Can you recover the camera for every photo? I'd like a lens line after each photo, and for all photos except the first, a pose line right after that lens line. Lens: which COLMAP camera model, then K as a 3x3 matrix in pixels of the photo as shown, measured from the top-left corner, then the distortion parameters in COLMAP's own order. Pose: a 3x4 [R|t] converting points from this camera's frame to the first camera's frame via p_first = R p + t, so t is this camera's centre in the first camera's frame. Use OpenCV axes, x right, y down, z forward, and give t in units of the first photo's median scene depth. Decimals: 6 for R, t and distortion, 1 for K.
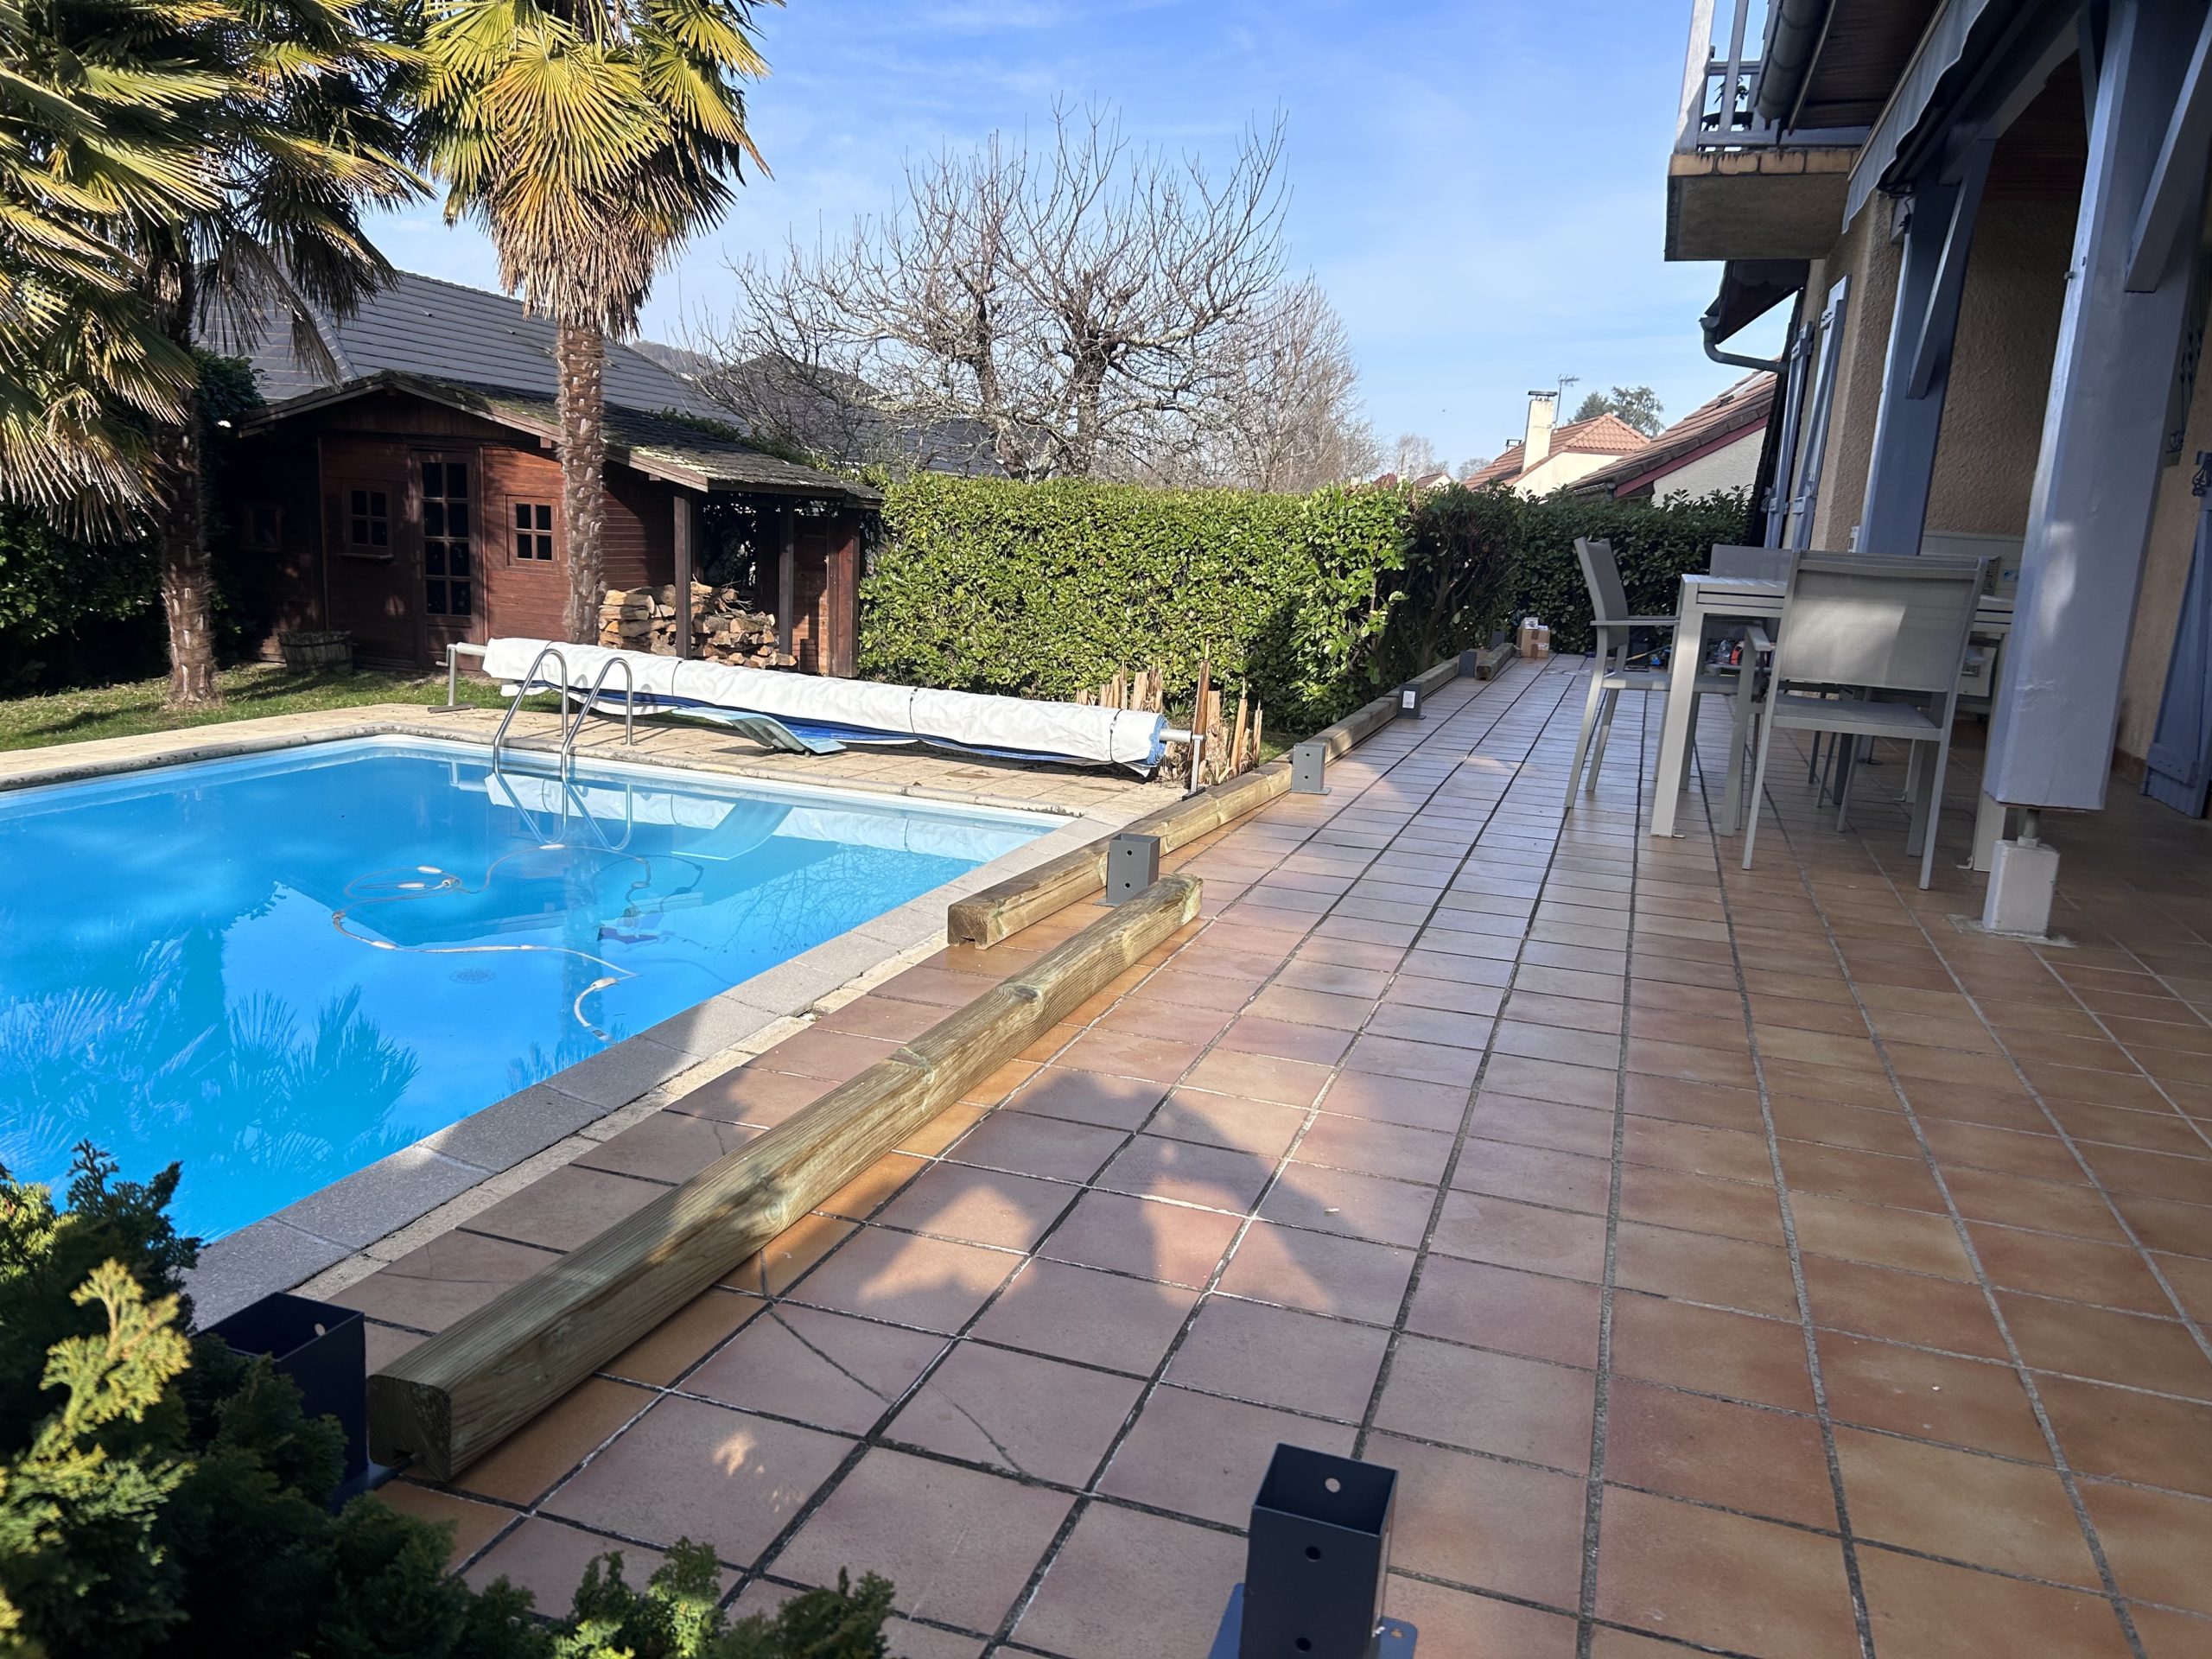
lens RADIAL K [[1640.6, 0, 1098.6], [0, 1640.6, 847.3], [0, 0, 1]] dist [0.043154, -0.043686]
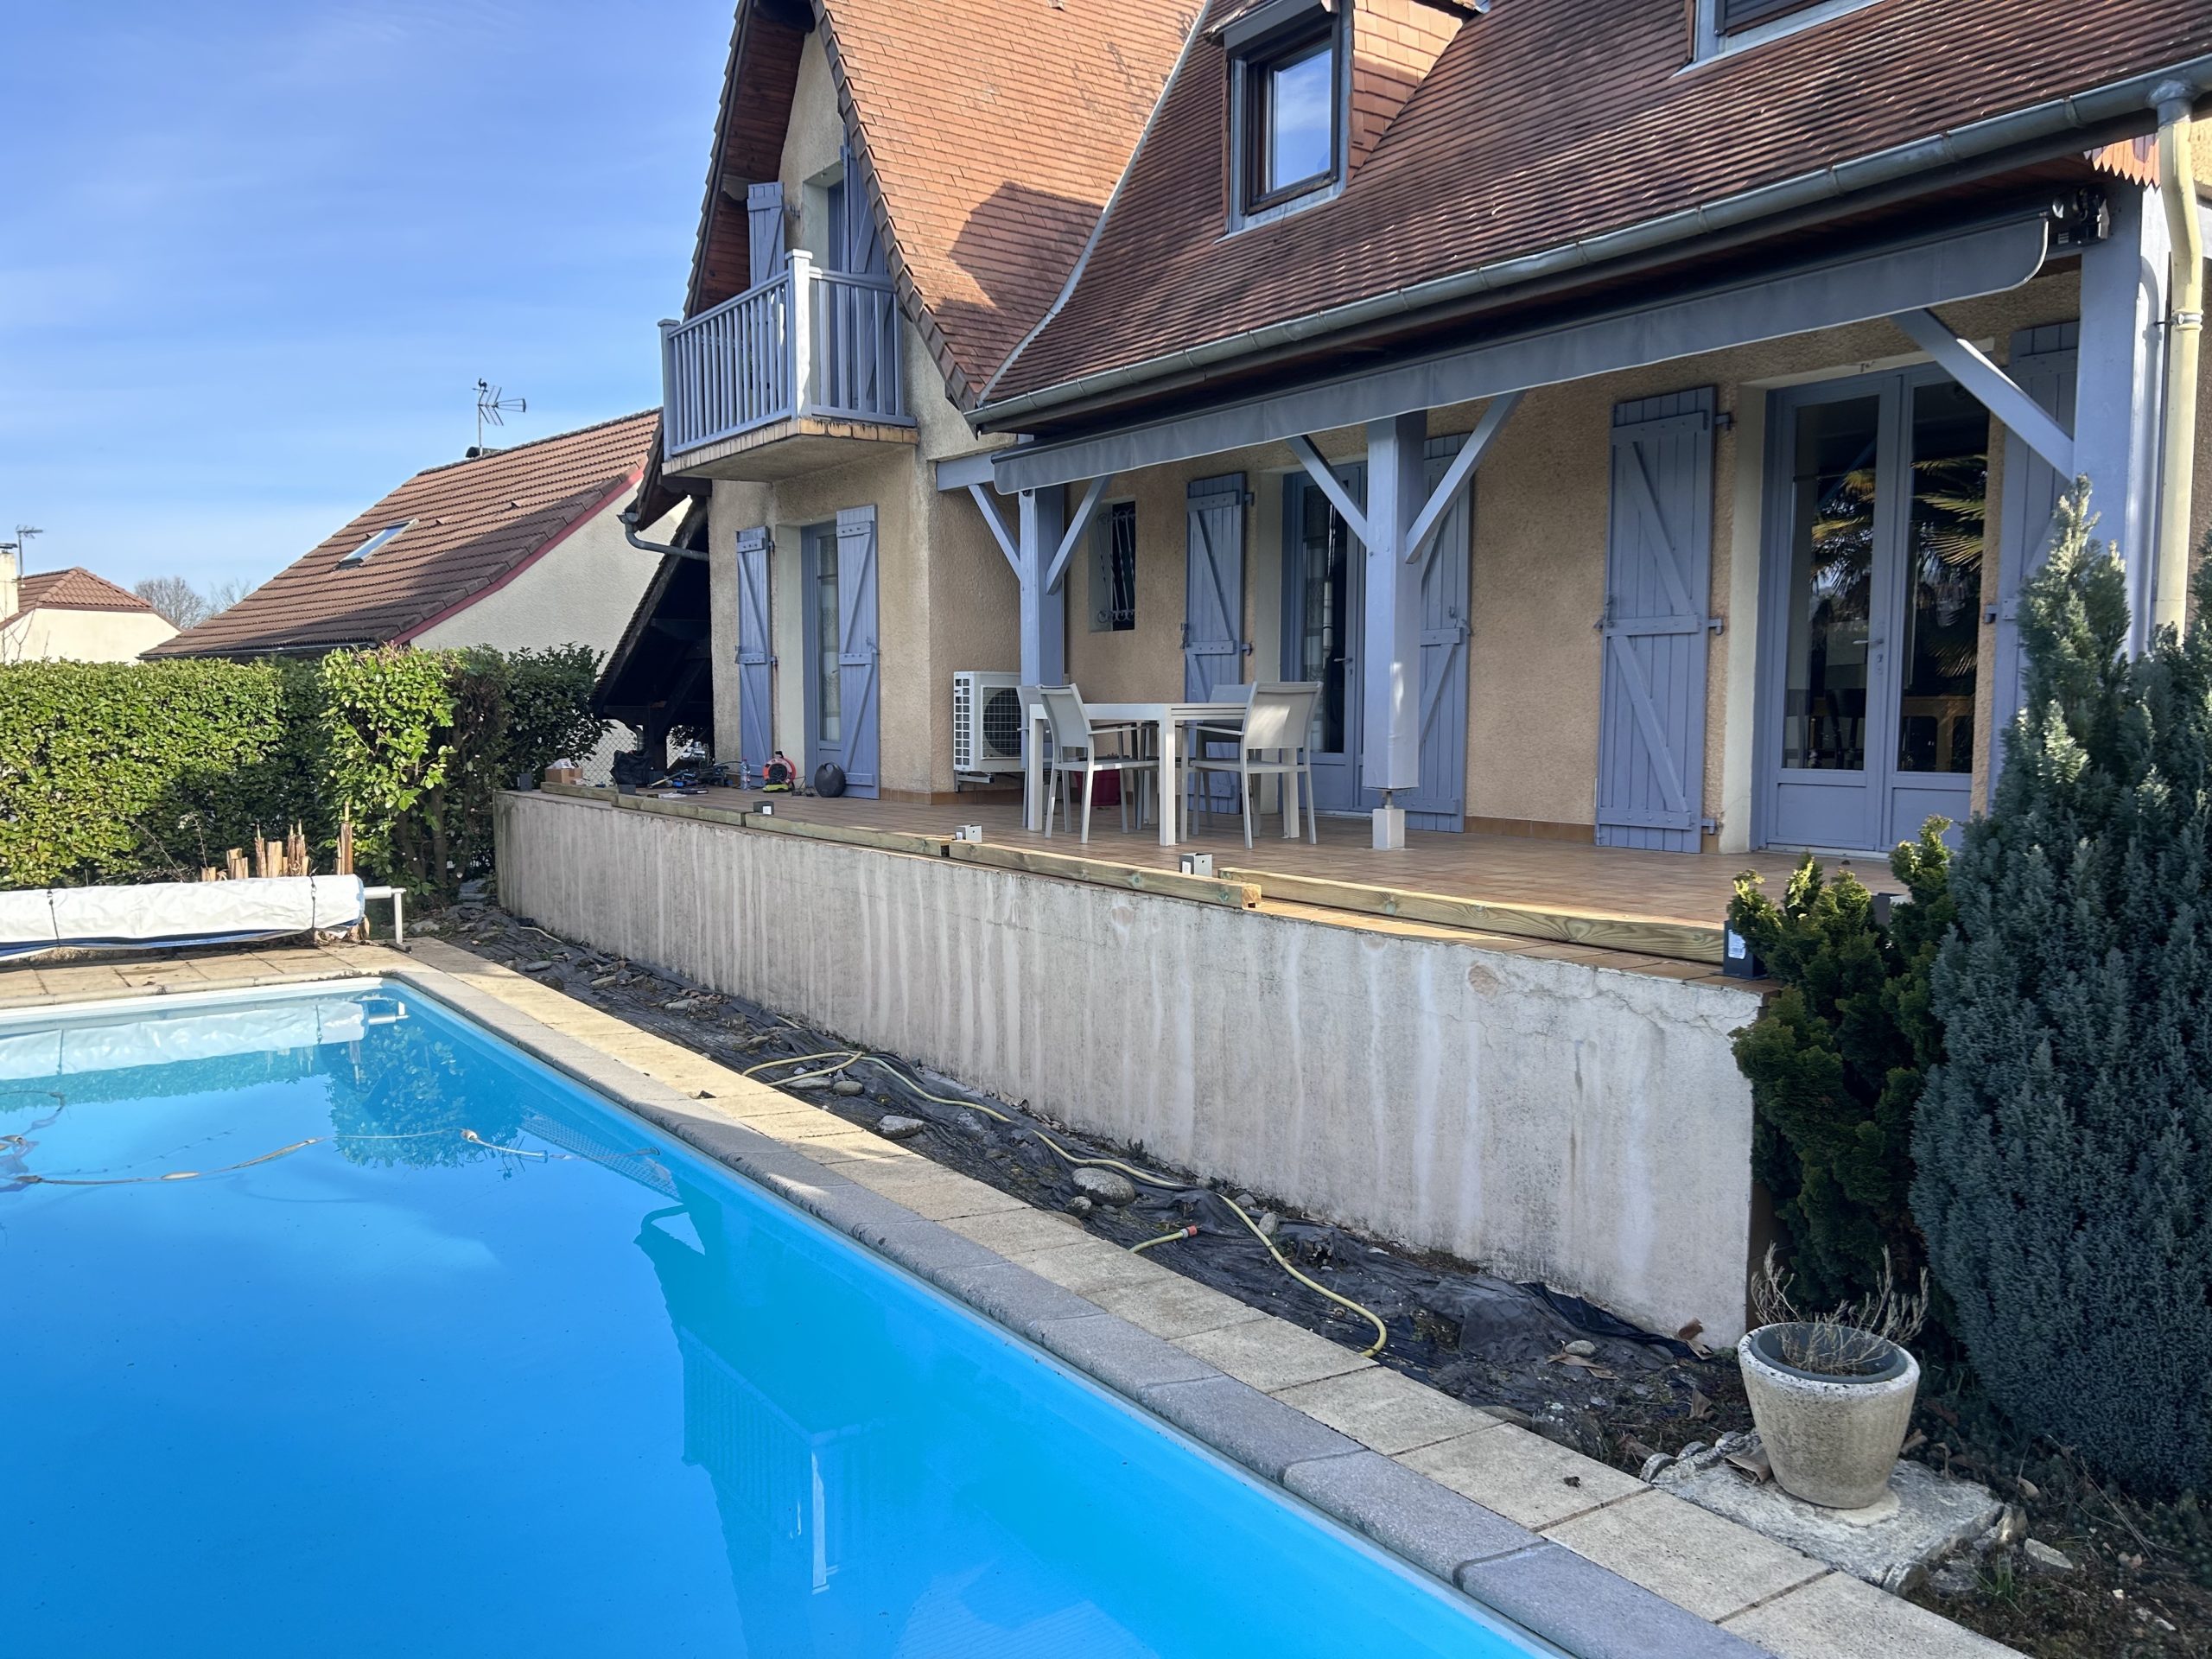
lens RADIAL K [[1640.6, 0, 1101.0], [0, 1640.6, 831.6], [0, 0, 1]] dist [0.043154, -0.043686]
pose [[0.592529, -0.119696, 0.796607, -0.242320], [0.195067, 0.980787, 0.002277, -0.008911], [-0.781574, 0.154042, 0.604493, 0.000004]]
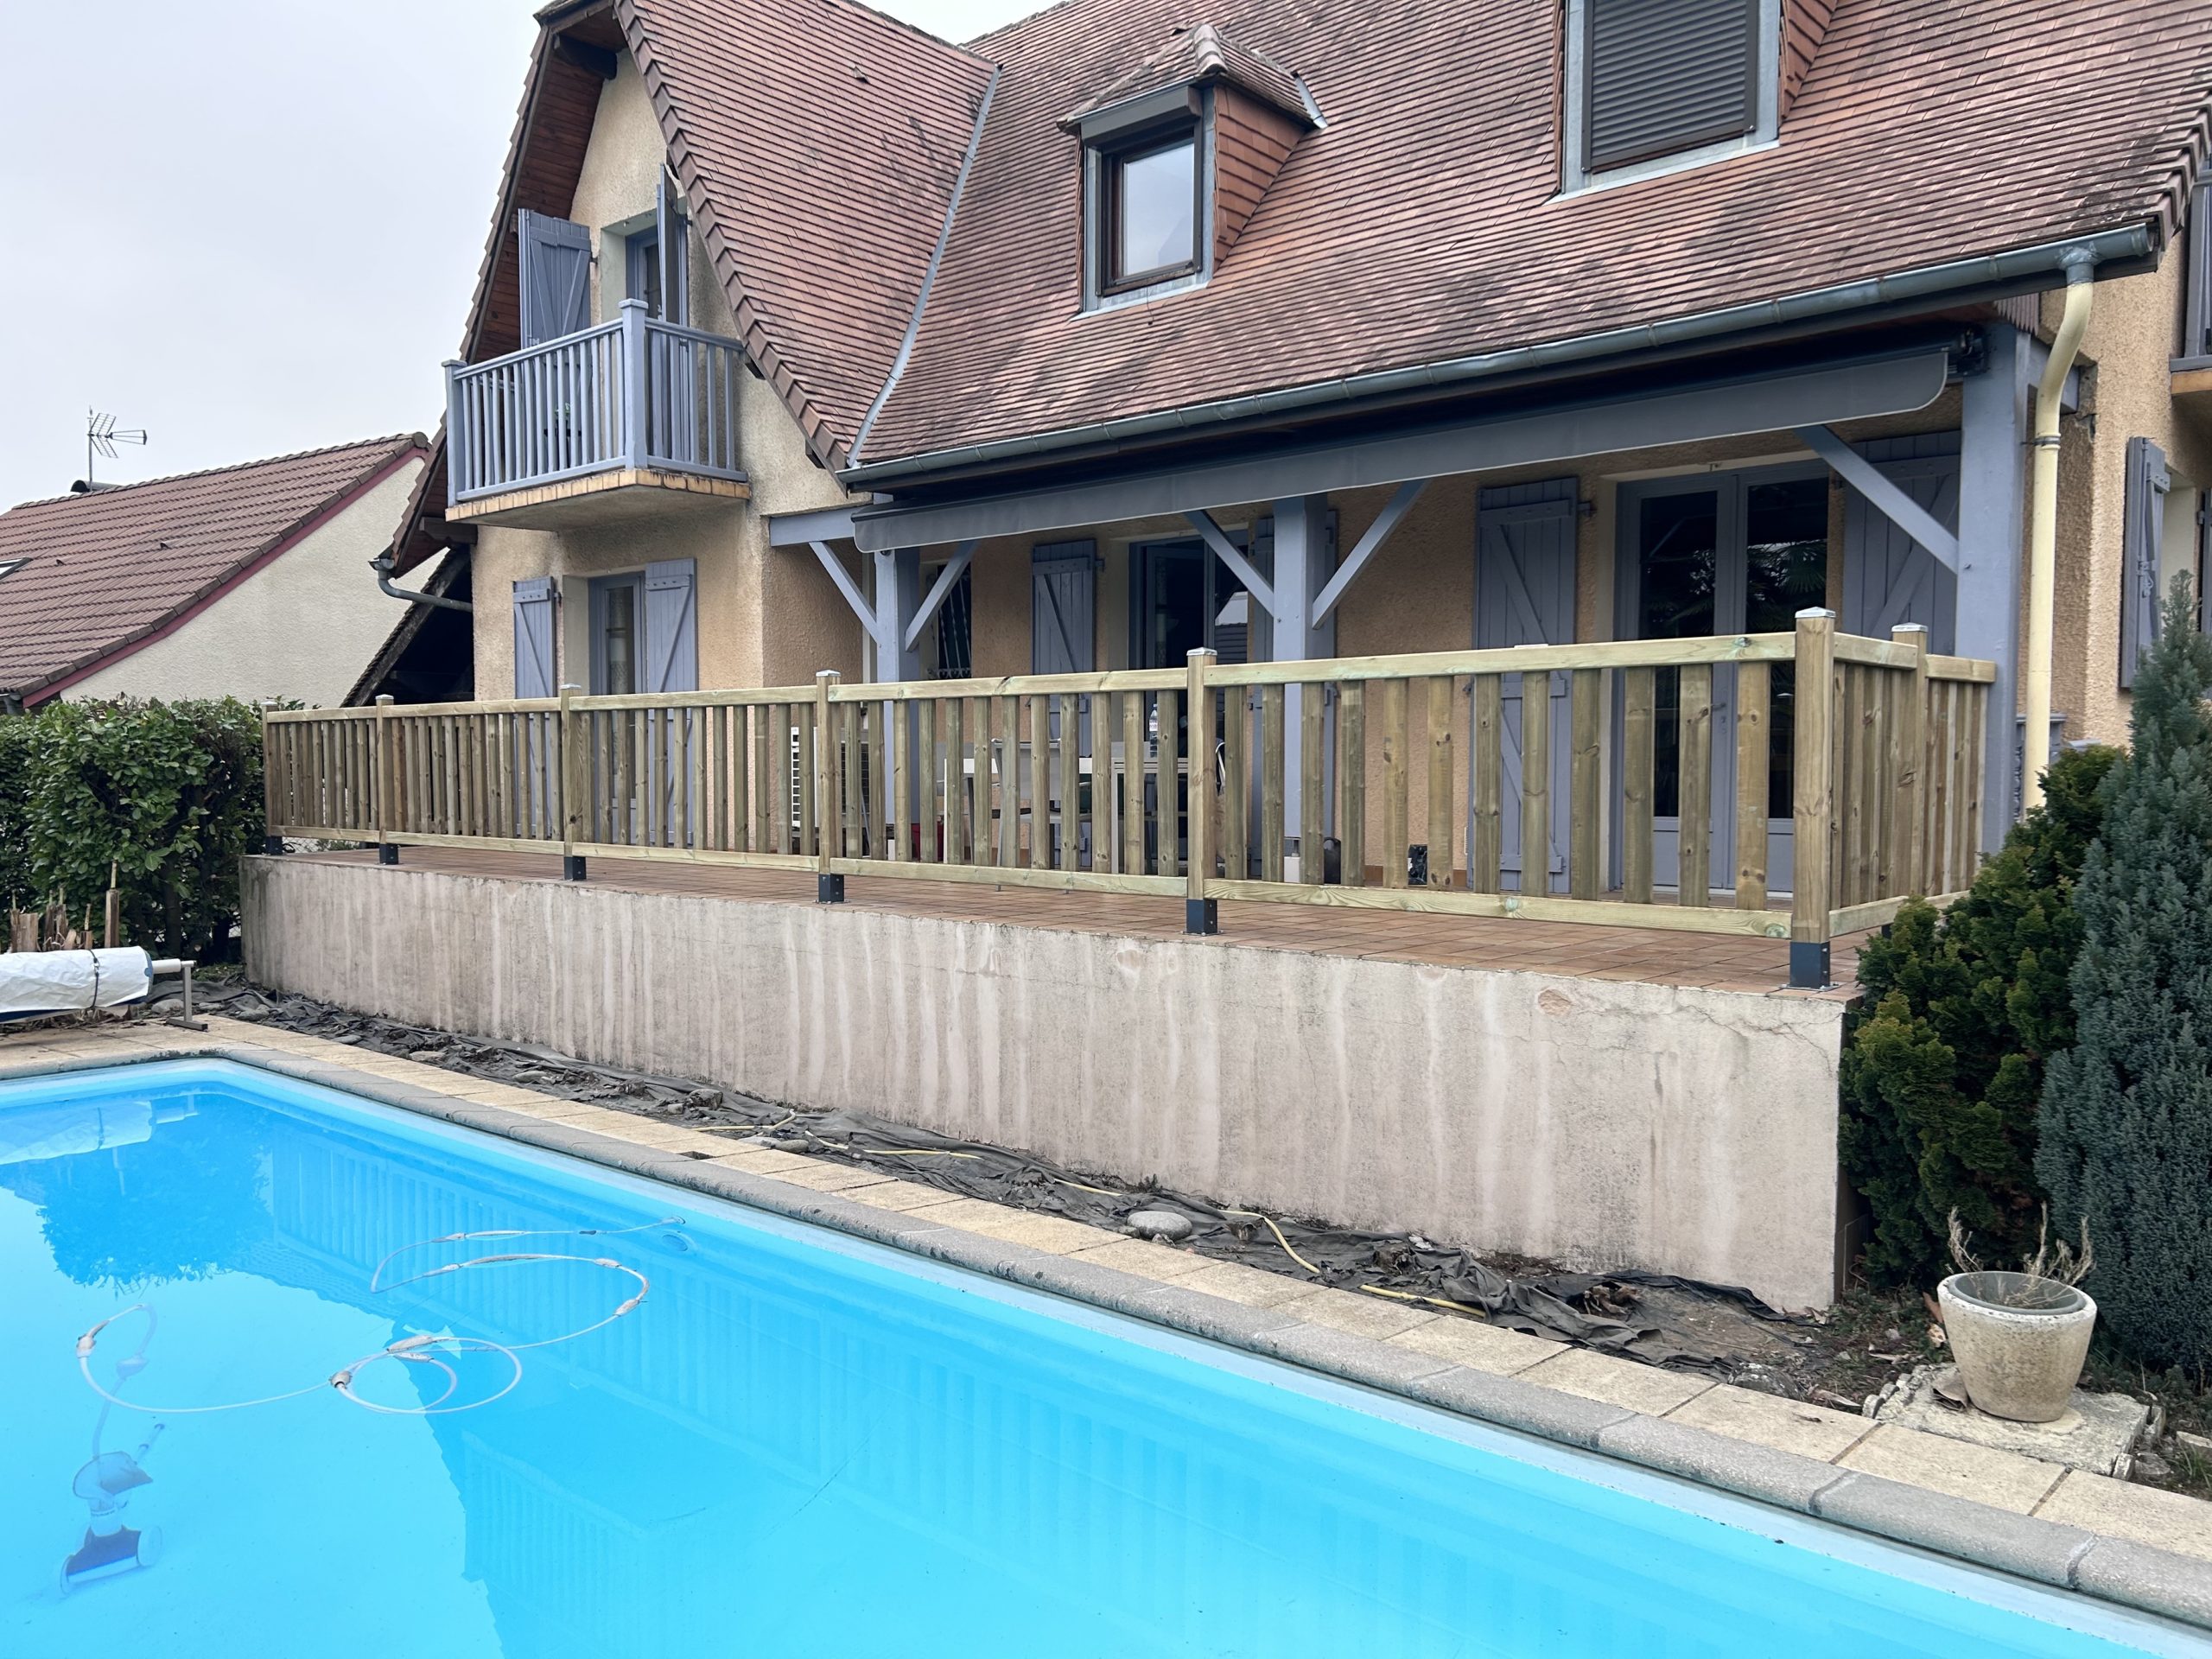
lens RADIAL K [[1640.6, 0, 1090.1], [0, 1640.6, 838.8], [0, 0, 1]] dist [0.043154, -0.043686]
pose [[0.392789, -0.097559, 0.914439, -0.289868], [0.206202, 0.978382, 0.015809, -0.021480], [-0.896213, 0.182349, 0.404414, 0.057314]]
